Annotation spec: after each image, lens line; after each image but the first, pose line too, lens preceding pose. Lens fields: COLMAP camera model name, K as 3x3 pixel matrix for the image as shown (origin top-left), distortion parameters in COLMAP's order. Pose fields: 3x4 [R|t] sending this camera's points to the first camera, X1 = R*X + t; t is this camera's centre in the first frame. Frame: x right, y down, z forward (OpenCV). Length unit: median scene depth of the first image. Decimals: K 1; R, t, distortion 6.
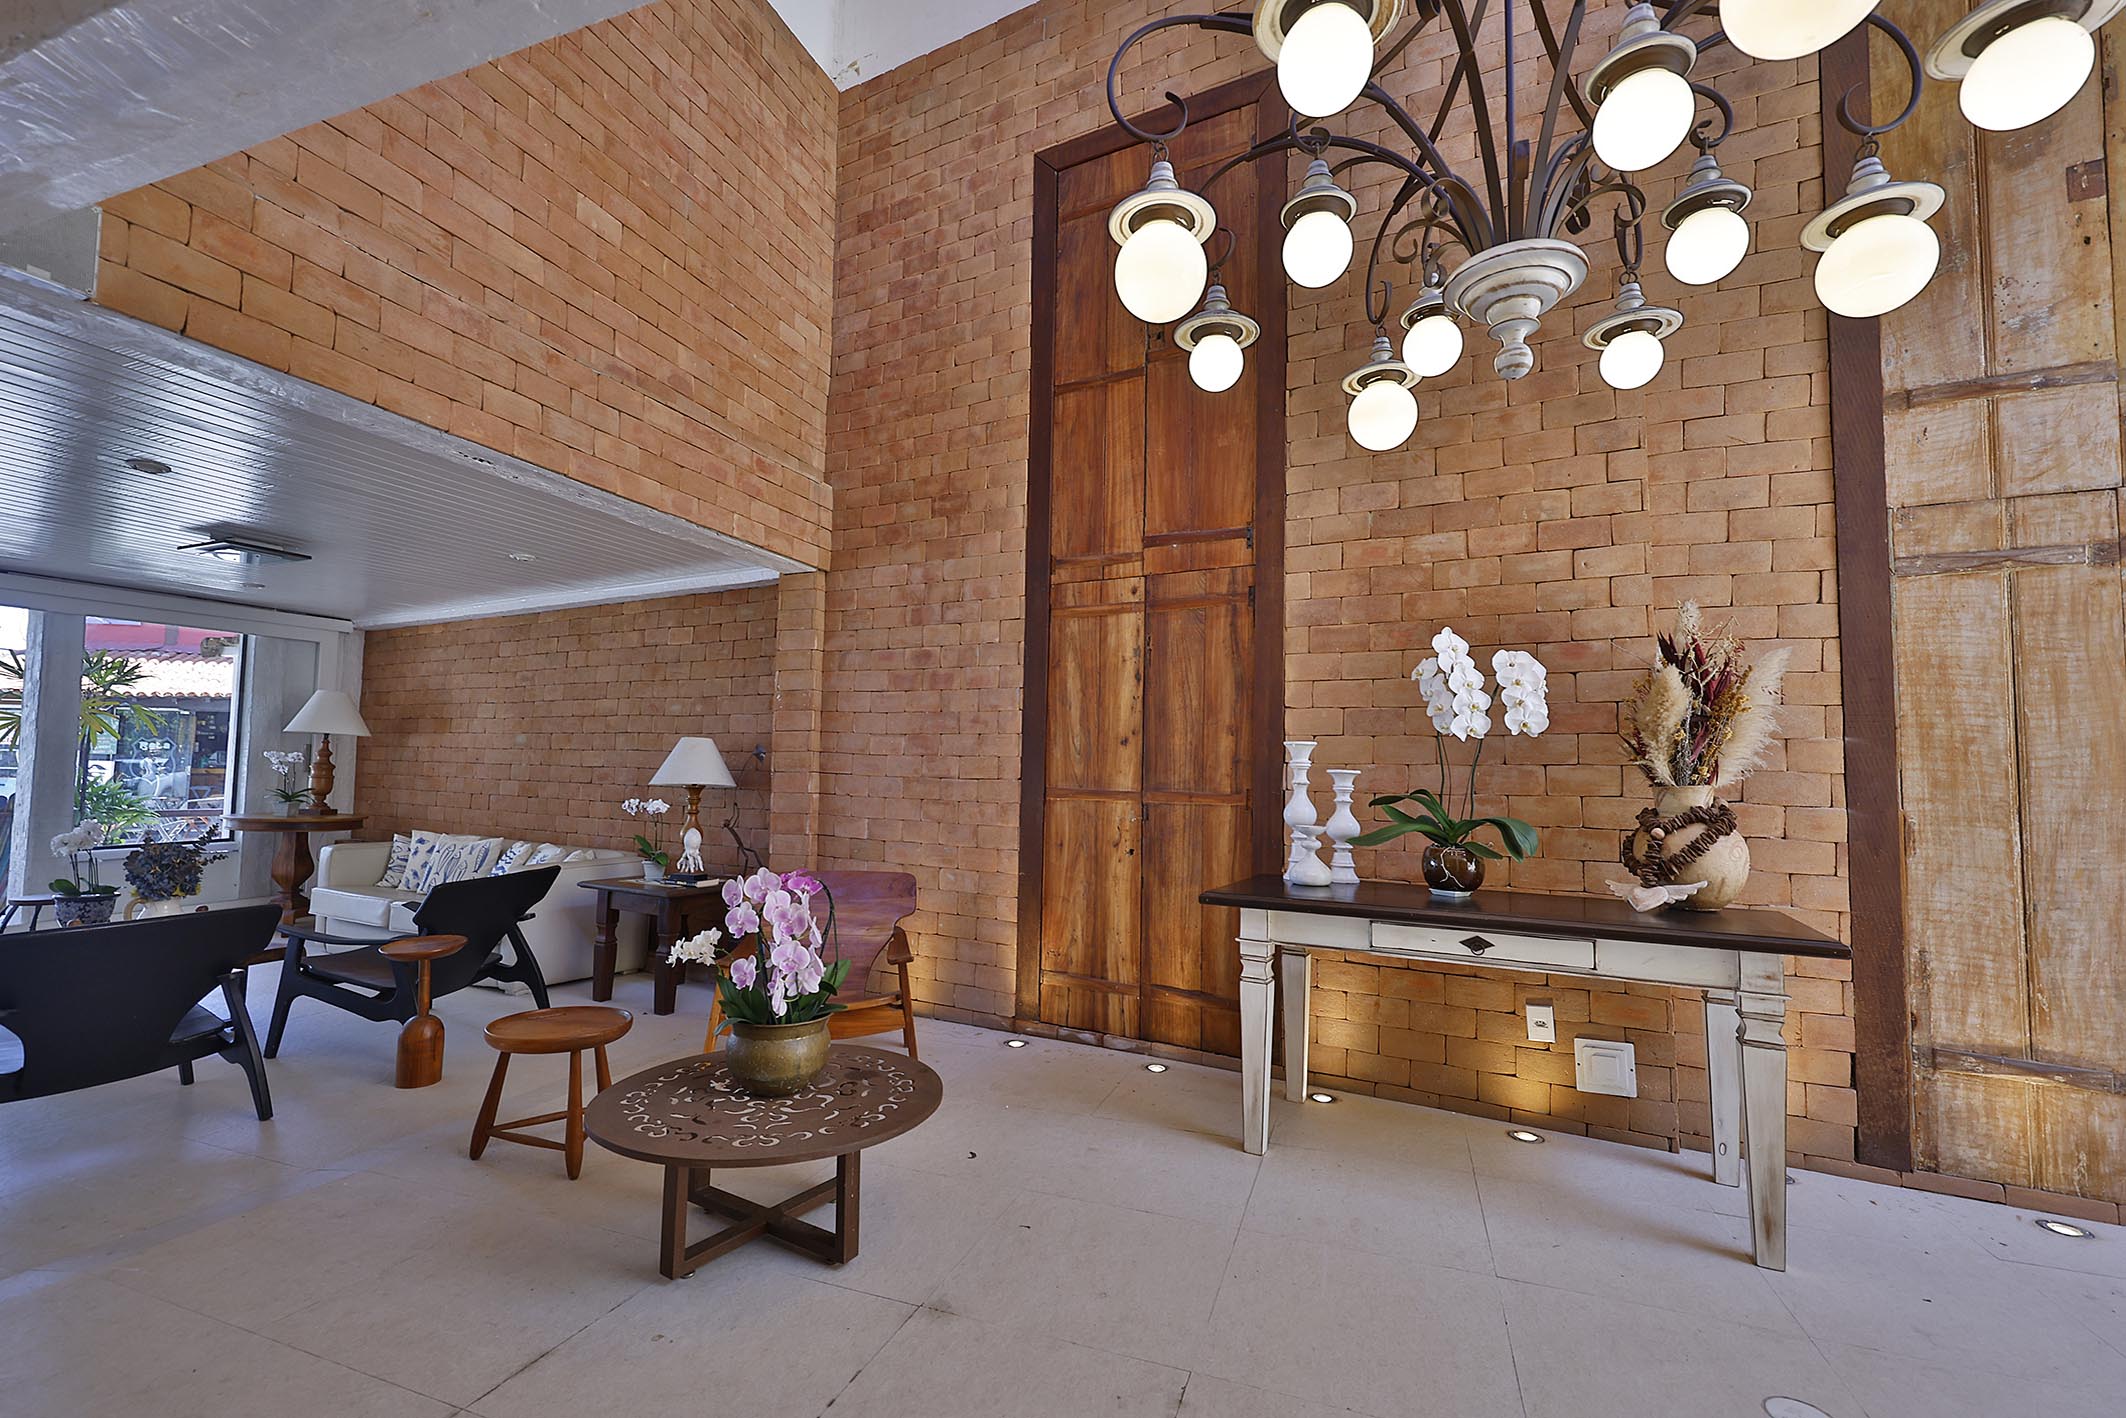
lens RADIAL K [[877.7, 0, 1059.9], [0, 877.7, 716.6], [0, 0, 1]] dist [-0.003851, 0.000249]
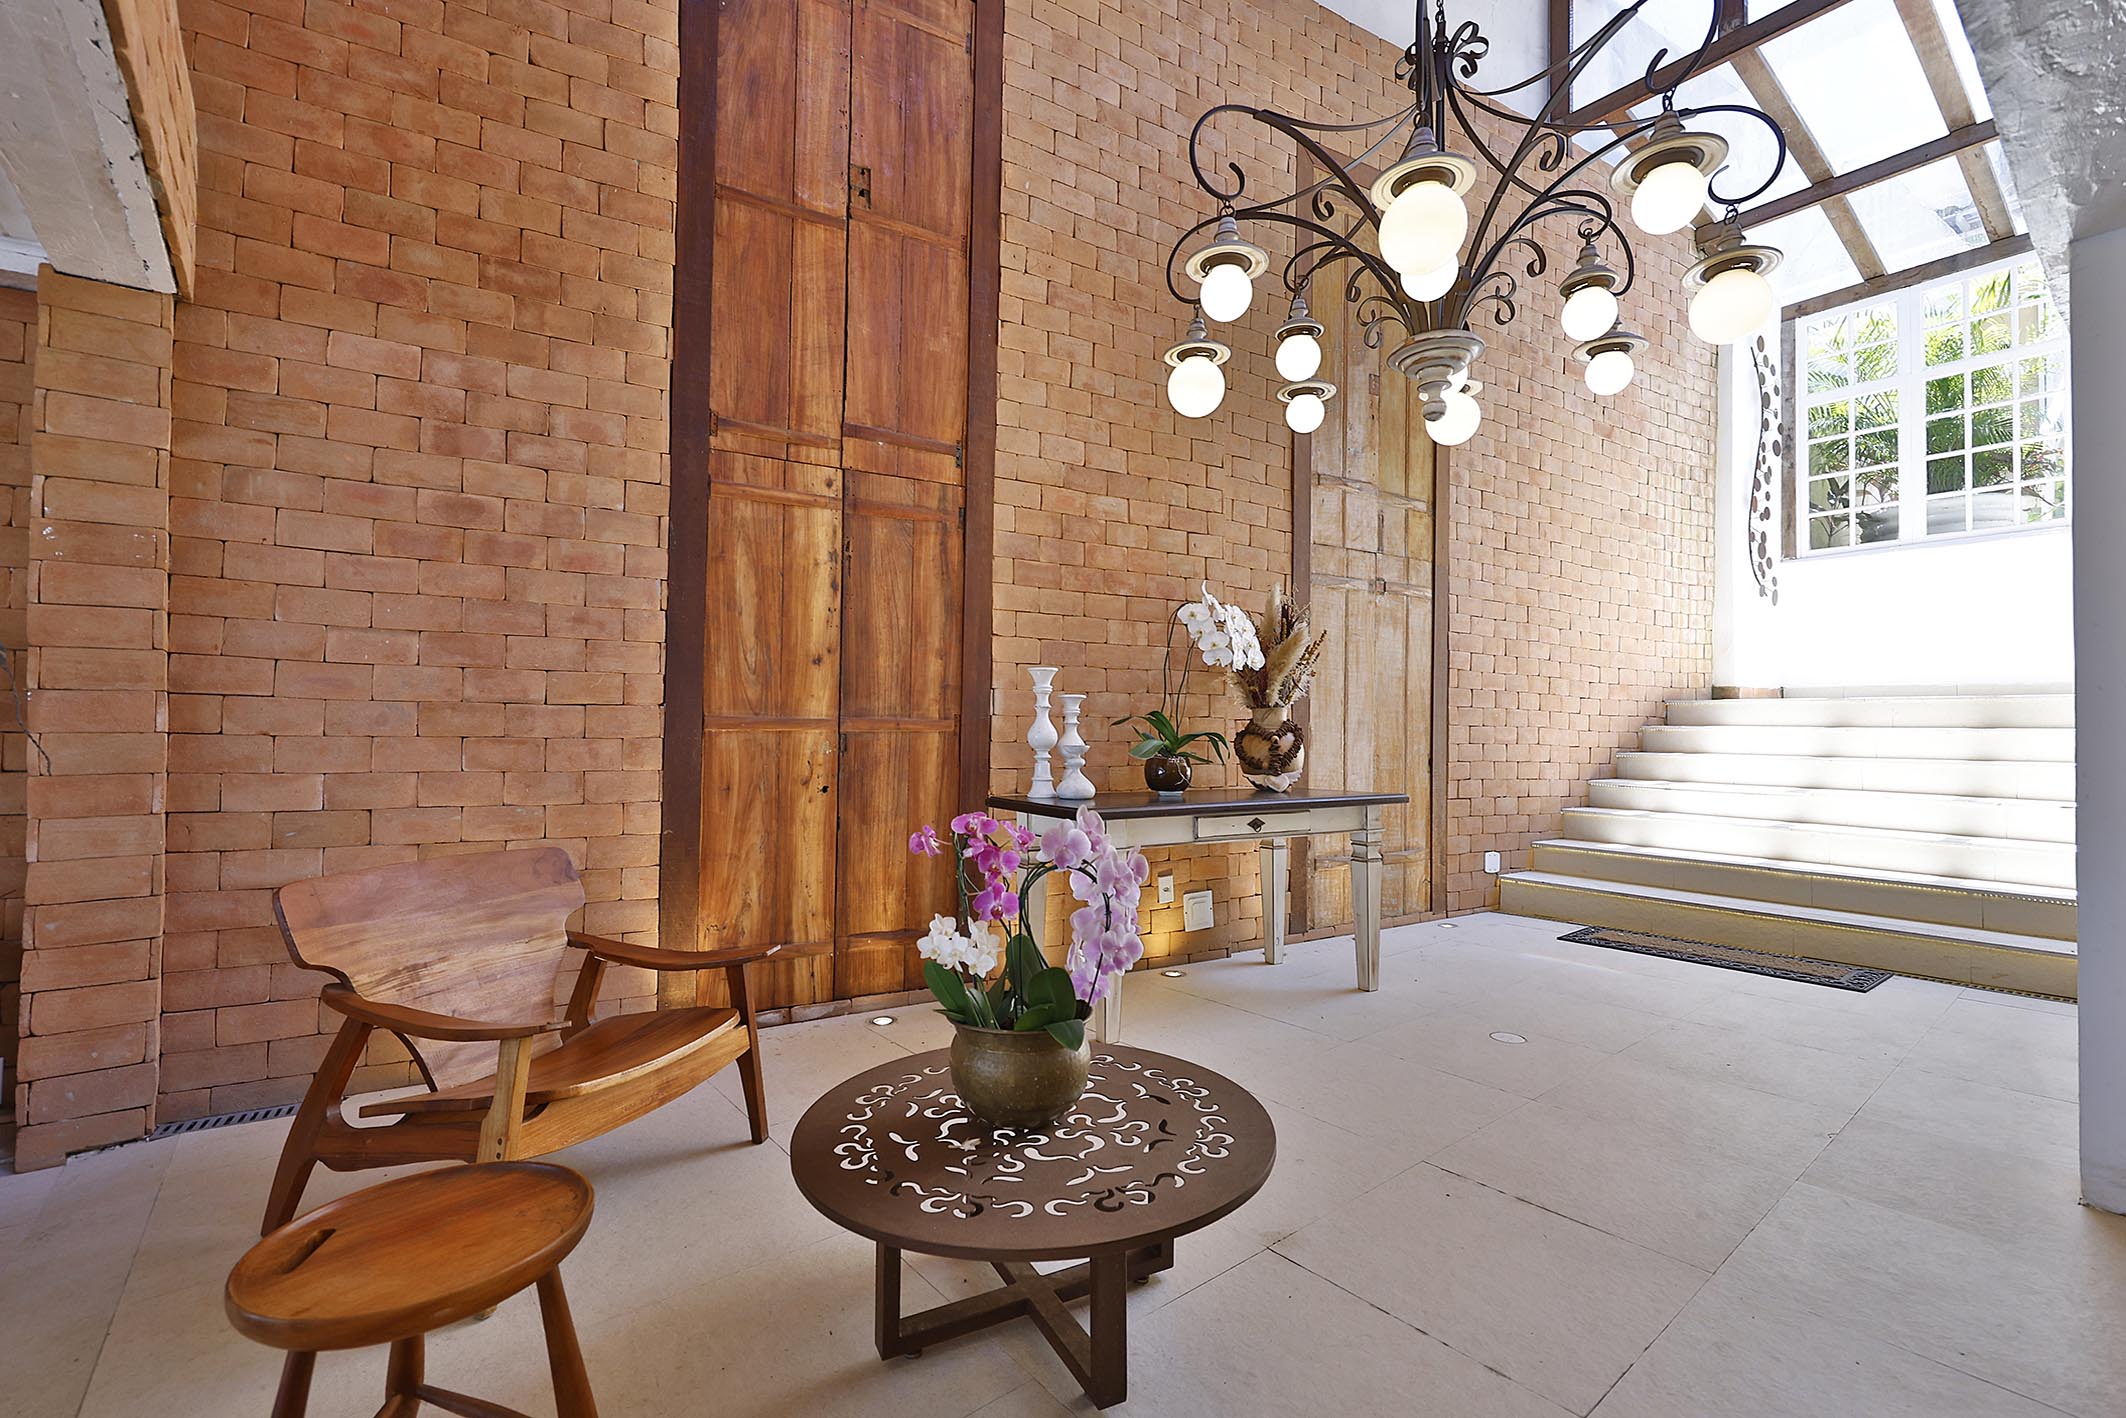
lens RADIAL K [[877.7, 0, 1061.2], [0, 877.7, 712.5], [0, 0, 1]] dist [-0.003851, 0.000249]
pose [[0.540224, 0.001205, 0.841521, -0.505094], [-0.049106, 0.998340, 0.030095, 0.041004], [-0.840087, -0.057581, 0.539386, 0.338962]]
